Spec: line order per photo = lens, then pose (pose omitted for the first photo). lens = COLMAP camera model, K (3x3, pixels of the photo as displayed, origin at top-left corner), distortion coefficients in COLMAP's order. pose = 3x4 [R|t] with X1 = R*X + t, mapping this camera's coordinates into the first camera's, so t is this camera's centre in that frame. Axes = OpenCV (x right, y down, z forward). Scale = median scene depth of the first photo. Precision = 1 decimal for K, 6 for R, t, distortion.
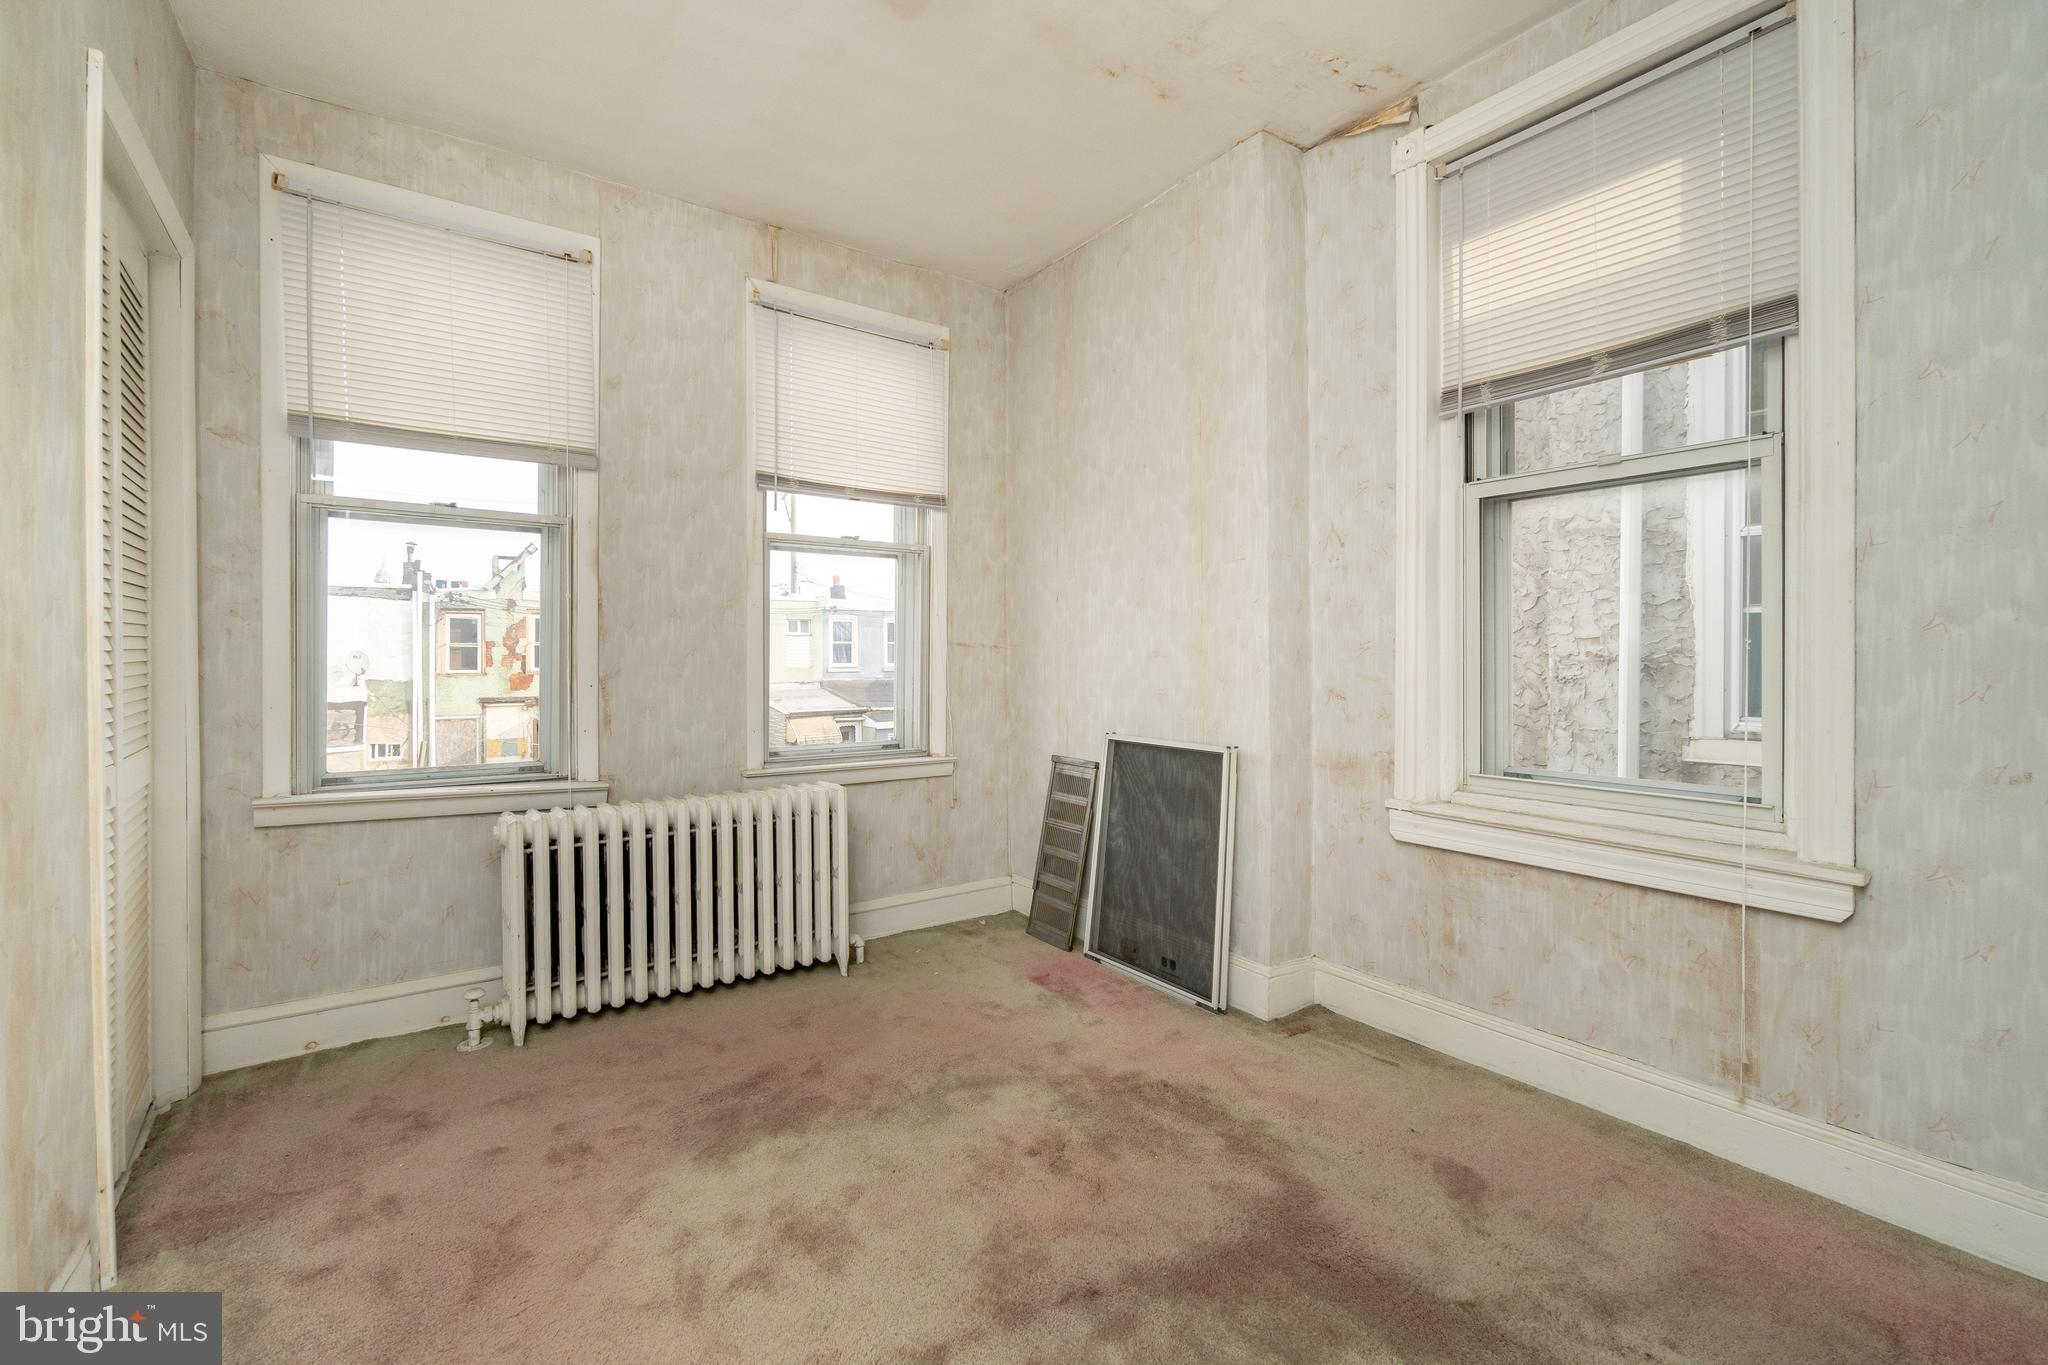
lens RADIAL K [[890.0, 0, 1024.3], [0, 890.0, 659.8], [0, 0, 1]] dist [-0.000038, -0.000131]
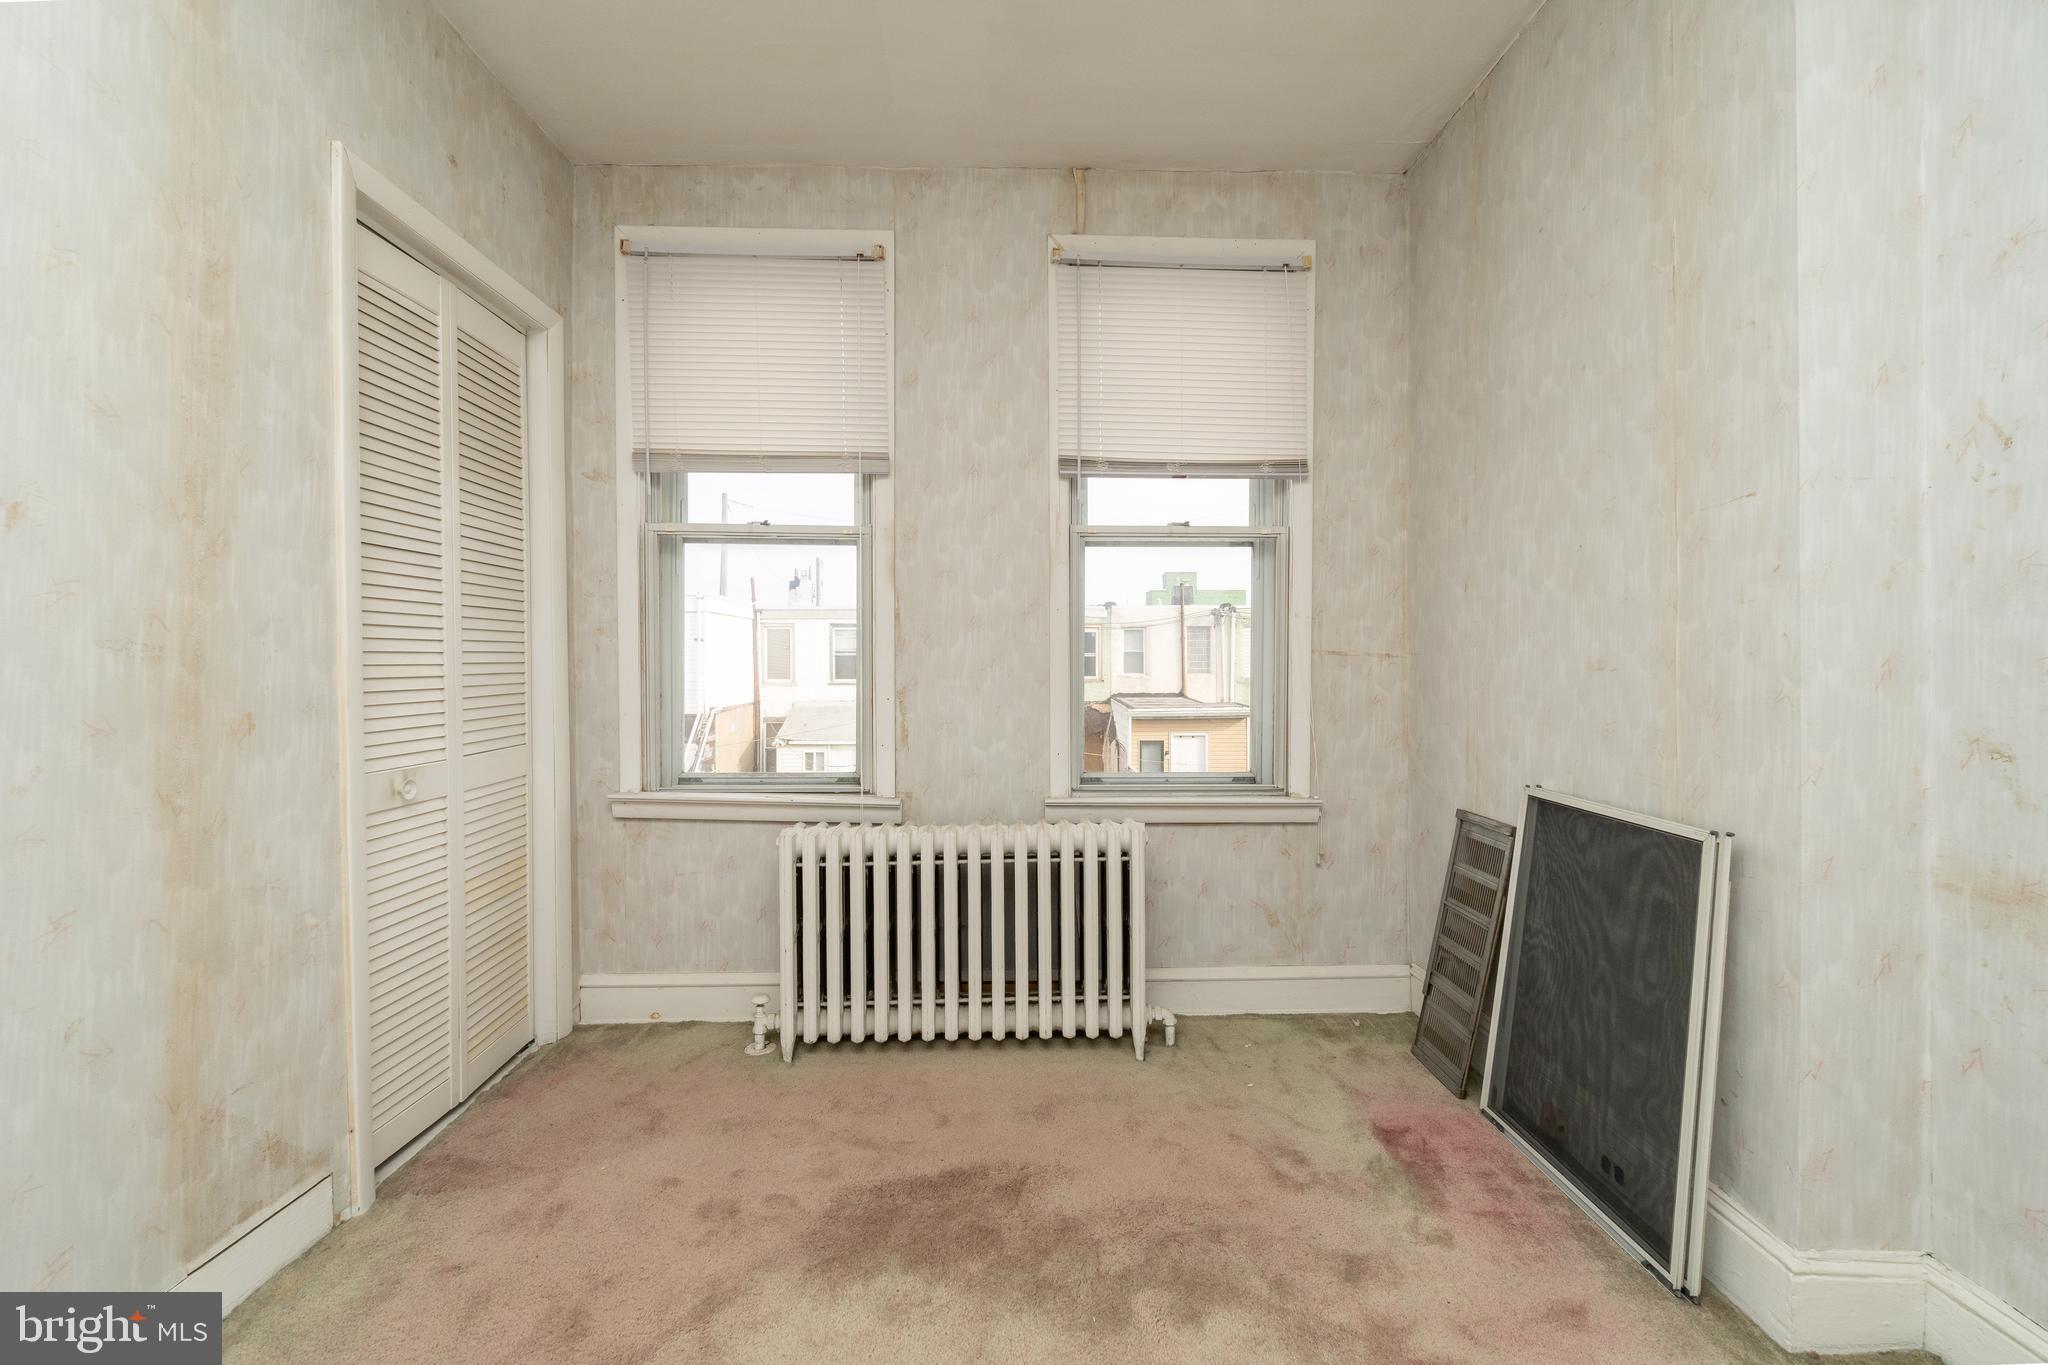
lens RADIAL K [[894.3, 0, 1015.6], [0, 894.3, 677.6], [0, 0, 1]] dist [-0.001968, 0.000523]
pose [[0.829687, 0.007955, -0.558172, 0.173339], [-0.002742, 0.999944, 0.010174, -0.004310], [0.558221, -0.006911, 0.829663, 0.278391]]
